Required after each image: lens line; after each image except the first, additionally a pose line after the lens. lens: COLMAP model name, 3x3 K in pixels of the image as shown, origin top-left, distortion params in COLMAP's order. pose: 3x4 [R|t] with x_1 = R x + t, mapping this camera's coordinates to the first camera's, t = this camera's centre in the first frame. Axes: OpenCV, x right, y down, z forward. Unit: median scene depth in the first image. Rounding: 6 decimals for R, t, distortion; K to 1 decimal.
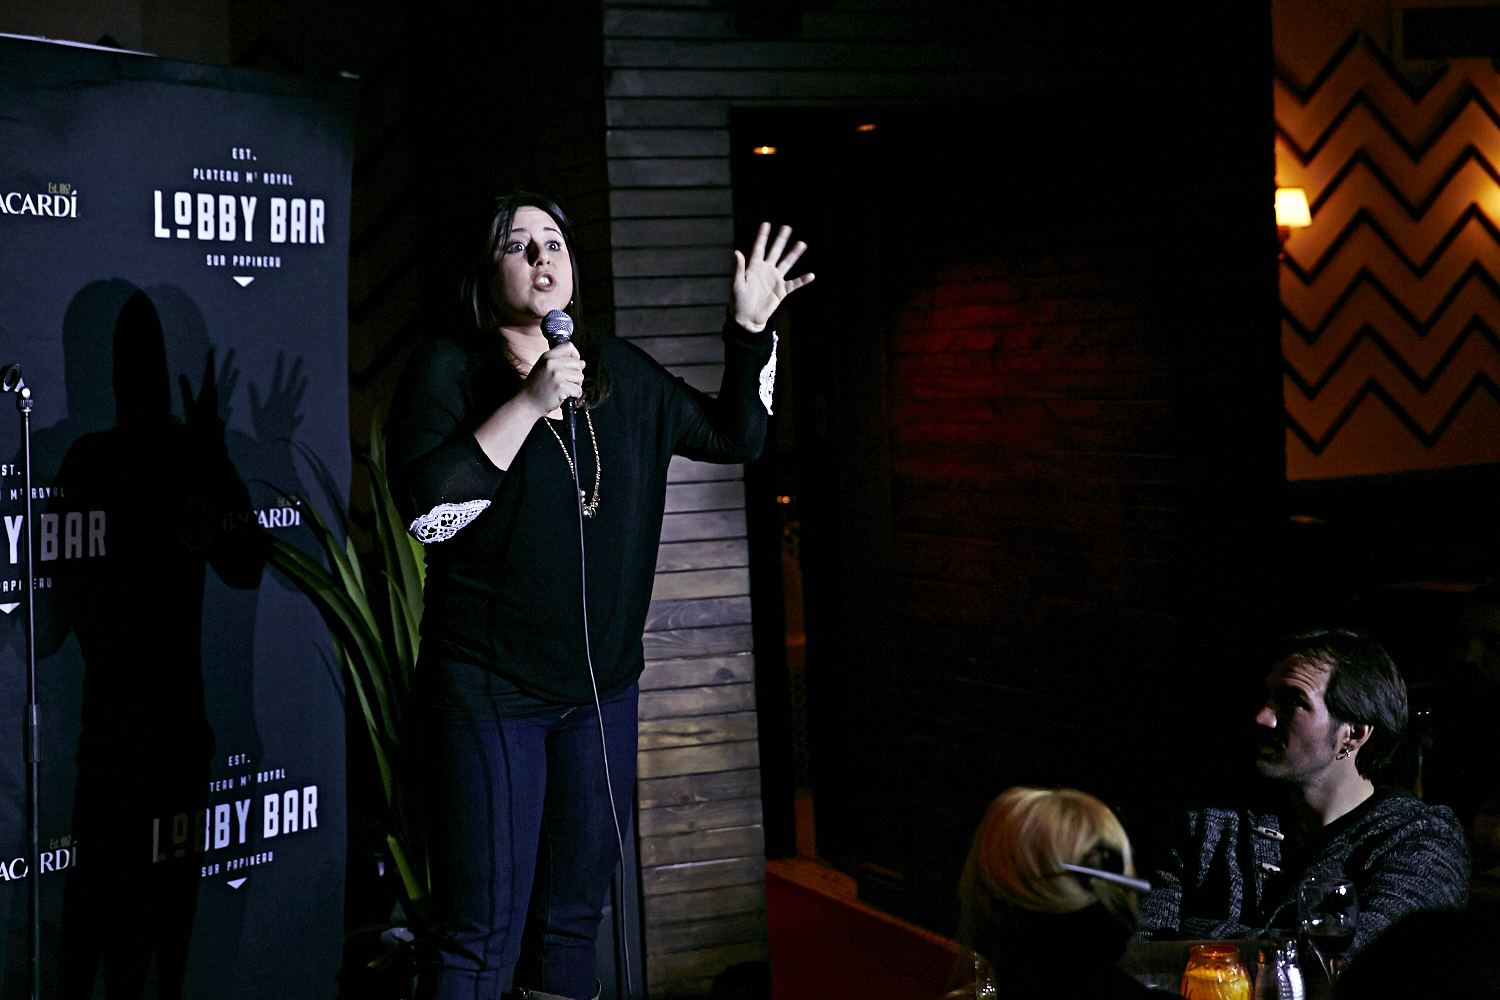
lens RADIAL K [[2840.3, 0, 751.6], [0, 2840.3, 465.9], [0, 0, 1]] dist [0.250647, 0.122330]
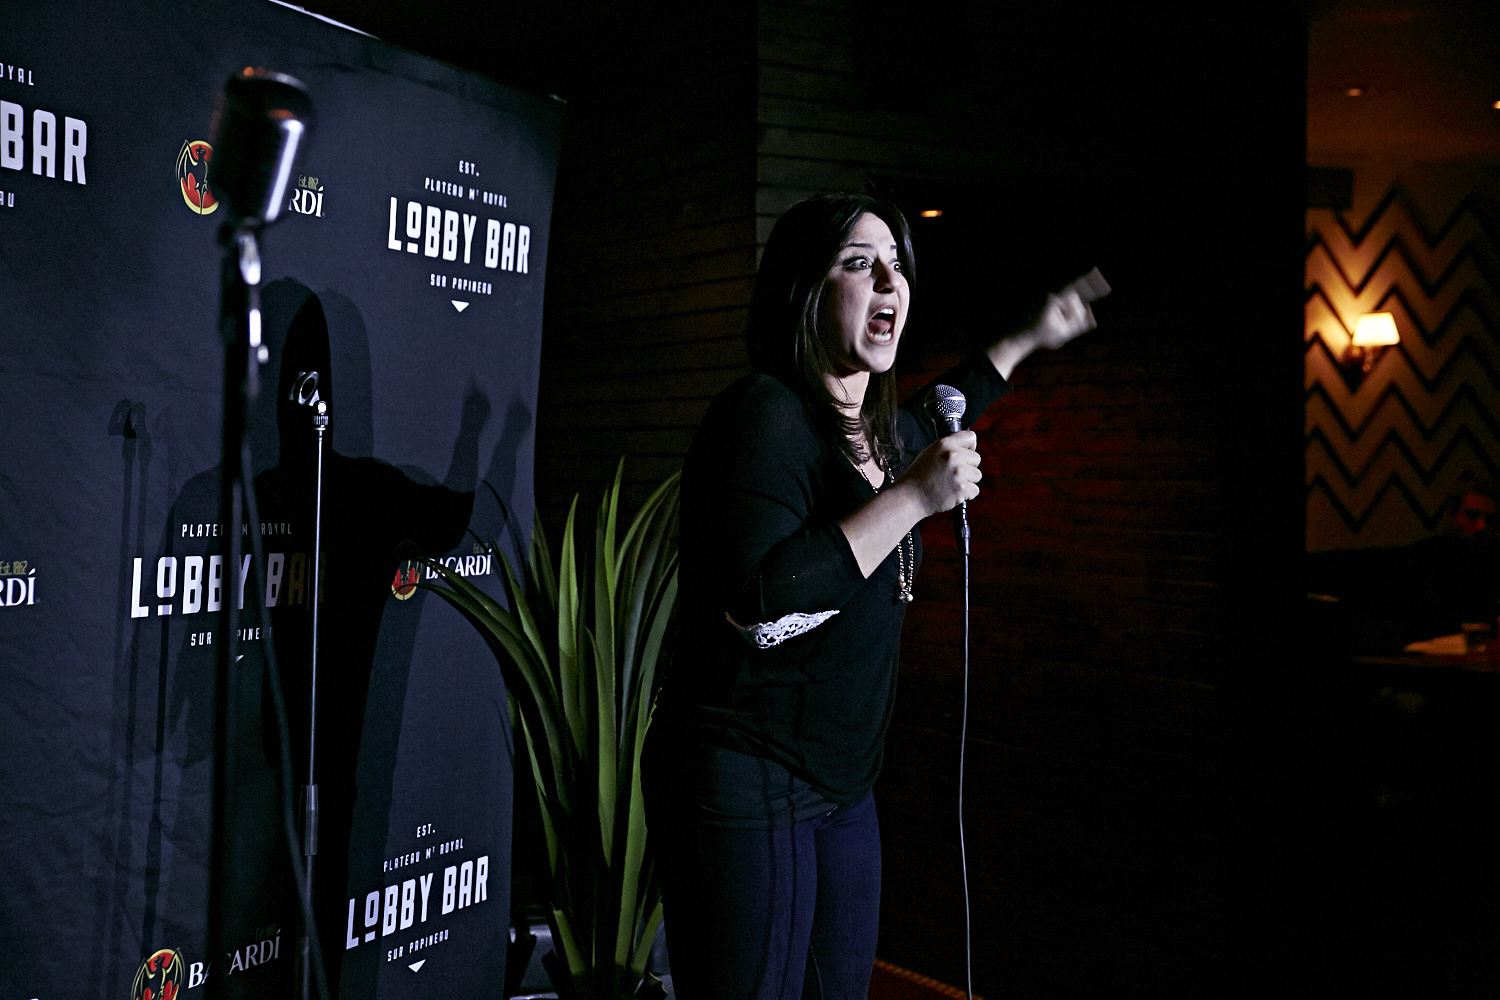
lens RADIAL K [[2103.5, 0, 750.7], [0, 2103.5, 467.4], [0, 0, 1]] dist [0.090577, 0.073507]
pose [[0.988493, 0.046240, 0.144025, -0.177691], [-0.041833, 0.998563, -0.033482, 0.005613], [-0.145367, 0.027071, 0.989007, 0.317128]]
